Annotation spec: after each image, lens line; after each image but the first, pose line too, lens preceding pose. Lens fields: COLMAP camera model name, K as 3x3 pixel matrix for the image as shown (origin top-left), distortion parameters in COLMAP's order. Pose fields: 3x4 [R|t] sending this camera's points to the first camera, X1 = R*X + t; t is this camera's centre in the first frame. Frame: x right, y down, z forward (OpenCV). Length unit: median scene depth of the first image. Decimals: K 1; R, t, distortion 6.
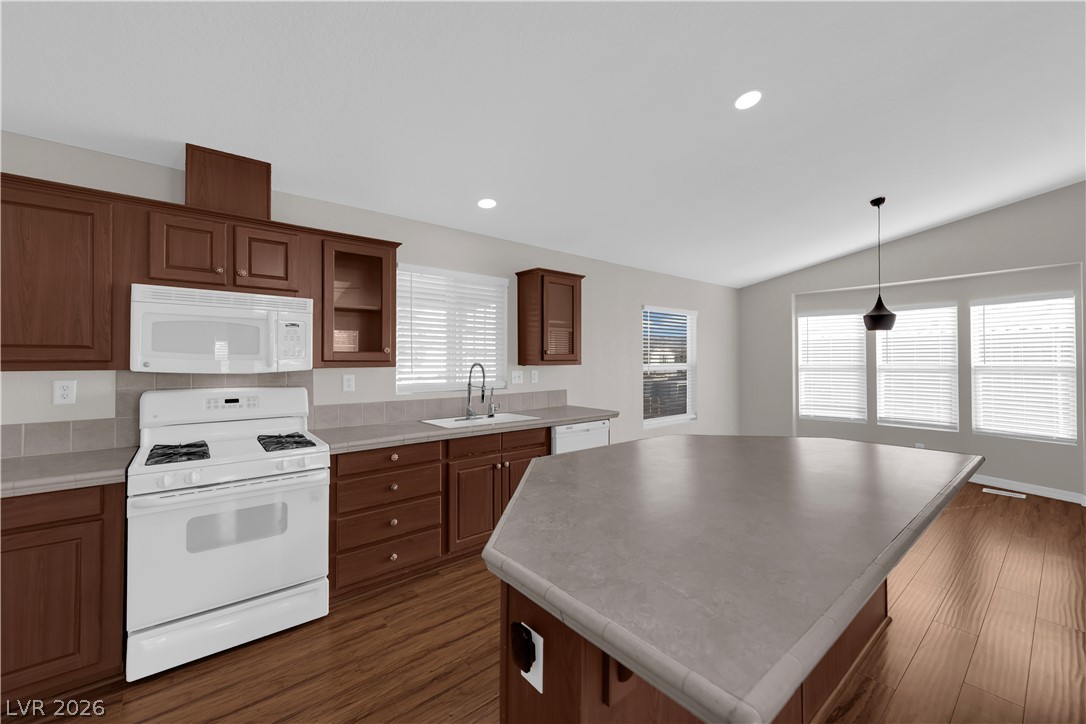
lens RADIAL K [[429.3, 0, 544.1], [0, 429.3, 358.5], [0, 0, 1]] dist [0.004539, -0.000259]
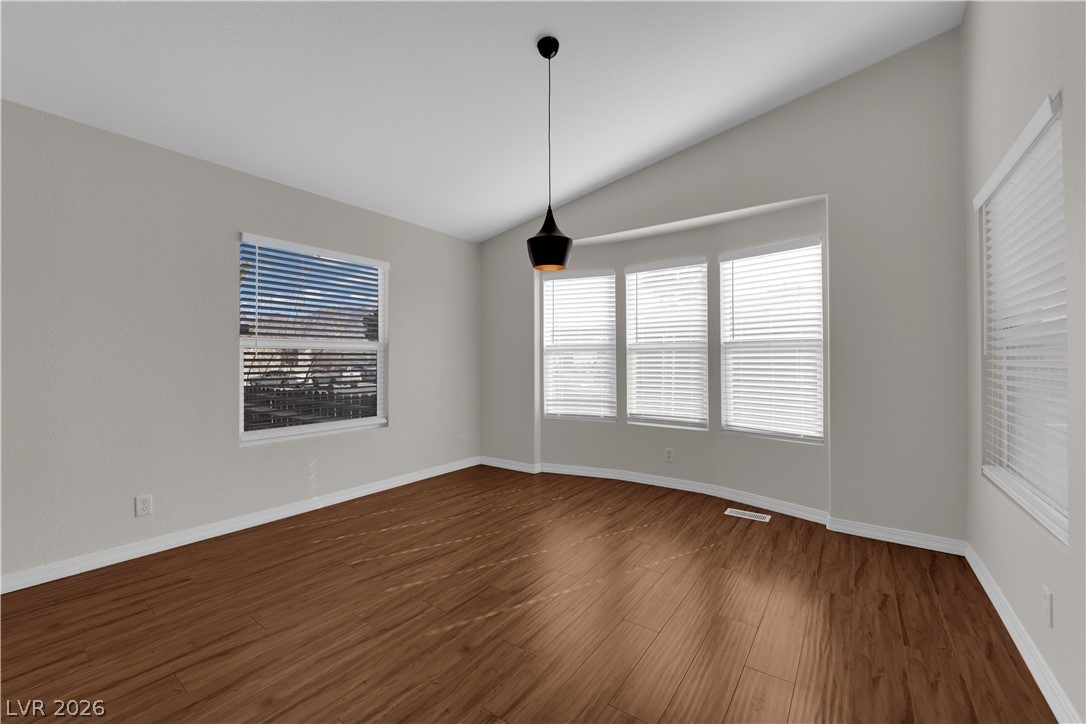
lens RADIAL K [[437.2, 0, 545.3], [0, 437.2, 357.5], [0, 0, 1]] dist [-0.010737, -0.000495]
pose [[0.965309, 0.002347, 0.261099, 0.677228], [-0.002176, 0.999997, -0.000944, 0.061288], [-0.261100, 0.000343, 0.965312, 0.472783]]
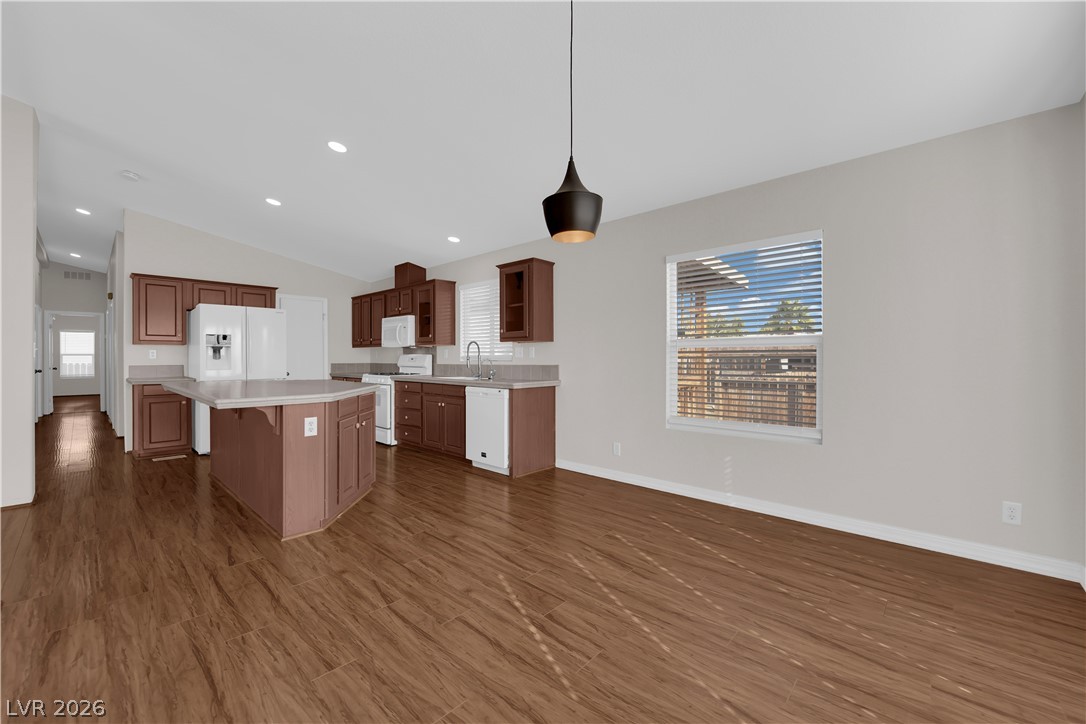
lens RADIAL K [[437.2, 0, 545.3], [0, 437.2, 357.5], [0, 0, 1]] dist [-0.010737, -0.000495]
pose [[0.136280, 0.000683, -0.990670, 1.351202], [0.005244, 0.999985, 0.001411, 0.063406], [0.990657, -0.005387, 0.136274, 1.005362]]
